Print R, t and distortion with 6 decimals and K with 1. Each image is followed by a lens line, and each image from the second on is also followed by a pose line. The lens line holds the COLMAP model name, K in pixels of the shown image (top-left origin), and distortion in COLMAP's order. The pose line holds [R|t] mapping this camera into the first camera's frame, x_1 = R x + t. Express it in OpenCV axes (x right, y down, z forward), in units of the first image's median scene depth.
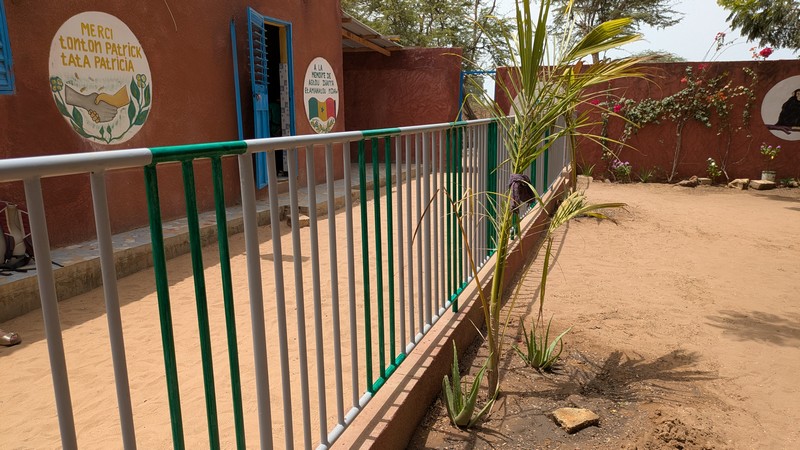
lens RADIAL K [[583.8, 0, 400.0], [0, 583.8, 225.0], [0, 0, 1]] dist [0.014459, -0.003050]
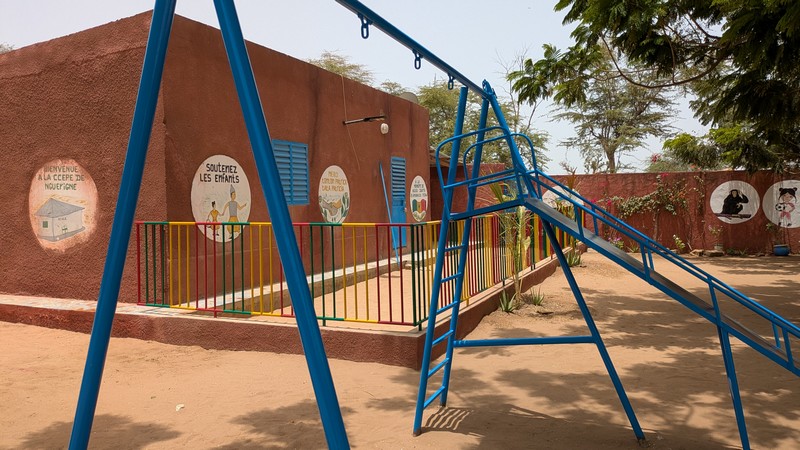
lens RADIAL K [[583.8, 0, 400.0], [0, 583.8, 225.0], [0, 0, 1]] dist [0.014459, -0.003050]
pose [[0.996777, -0.007296, -0.079894, -0.057652], [-0.004869, 0.988519, -0.151018, 0.102339], [0.080078, 0.150921, 0.985297, -0.615748]]
